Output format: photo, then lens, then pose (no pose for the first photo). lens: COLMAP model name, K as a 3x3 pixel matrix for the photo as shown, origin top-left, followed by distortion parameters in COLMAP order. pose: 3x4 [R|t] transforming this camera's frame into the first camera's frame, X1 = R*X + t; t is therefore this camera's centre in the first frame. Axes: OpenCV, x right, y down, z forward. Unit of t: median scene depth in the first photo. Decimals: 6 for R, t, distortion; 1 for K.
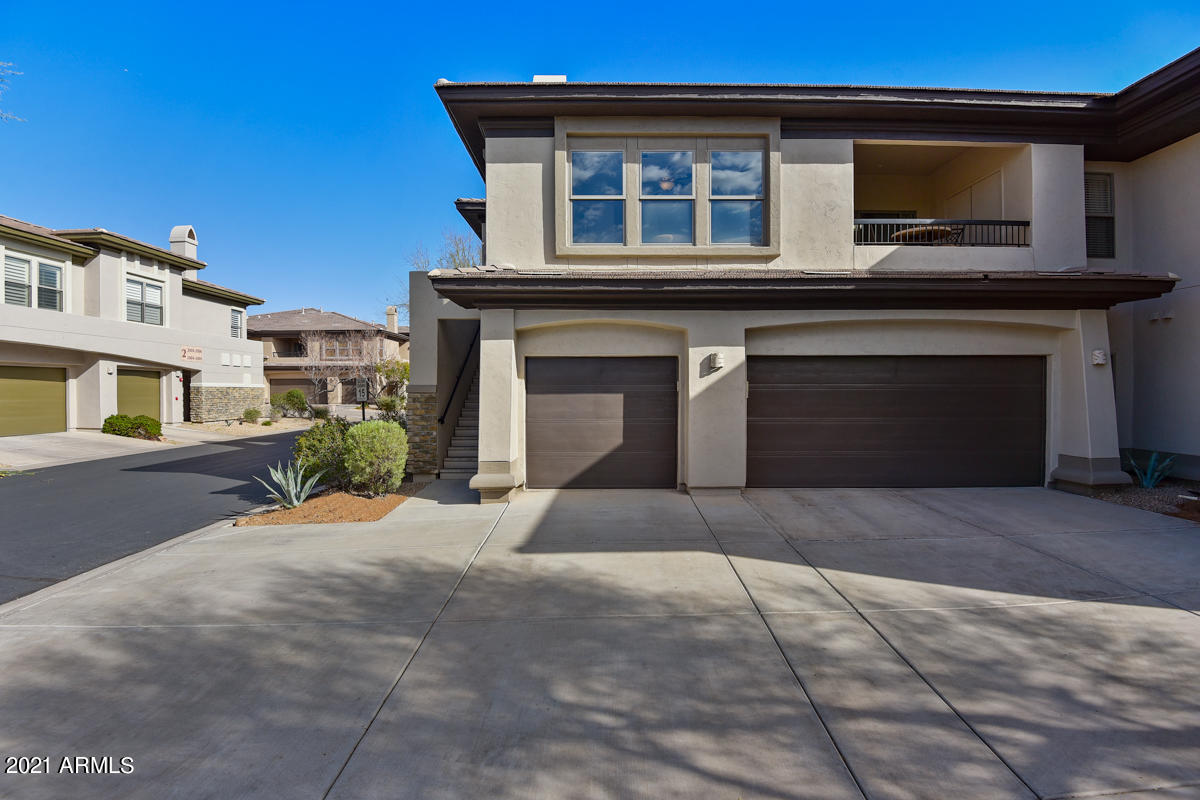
lens RADIAL K [[545.8, 0, 600.0], [0, 545.8, 400.0], [0, 0, 1]] dist [-0.034830, -0.000891]
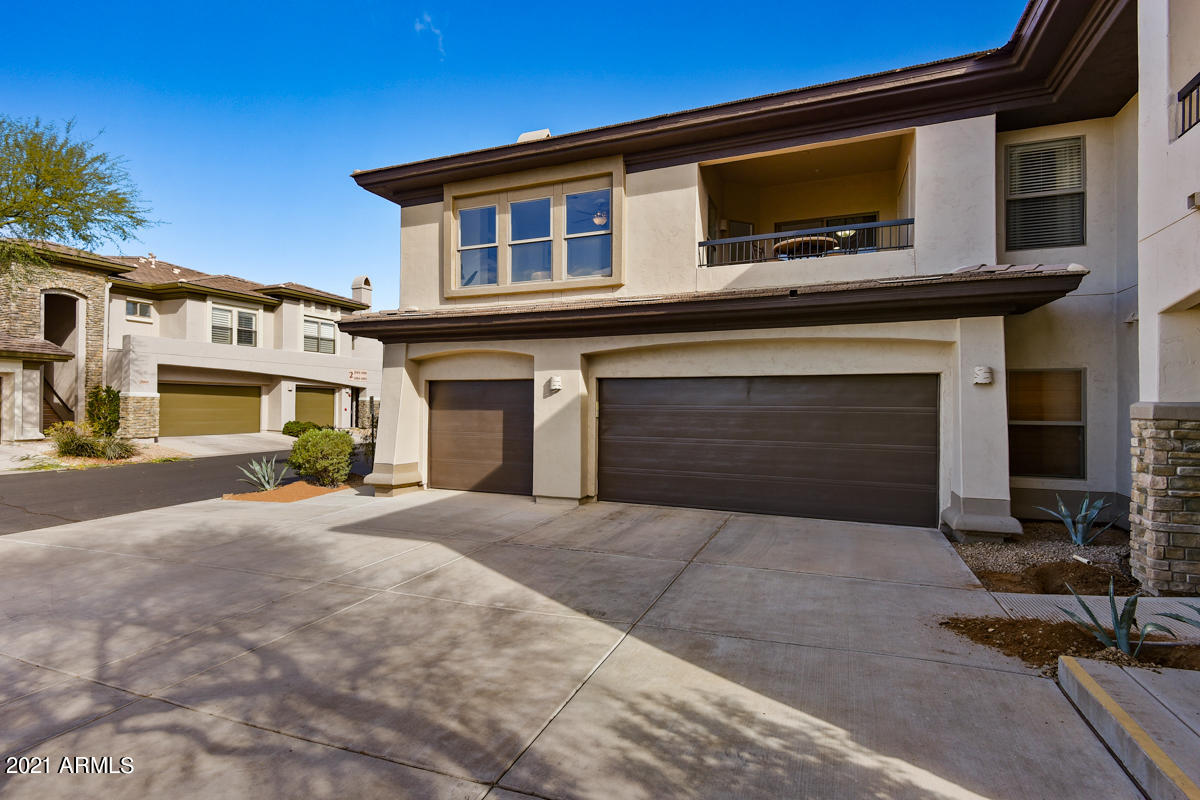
lens RADIAL K [[541.6, 0, 595.1], [0, 541.6, 400.8], [0, 0, 1]] dist [0.003680, -0.000313]
pose [[0.930145, 0.007978, -0.367107, 0.664880], [-0.018164, 0.999540, -0.024302, -0.010288], [0.366744, 0.029273, 0.929861, -0.001645]]
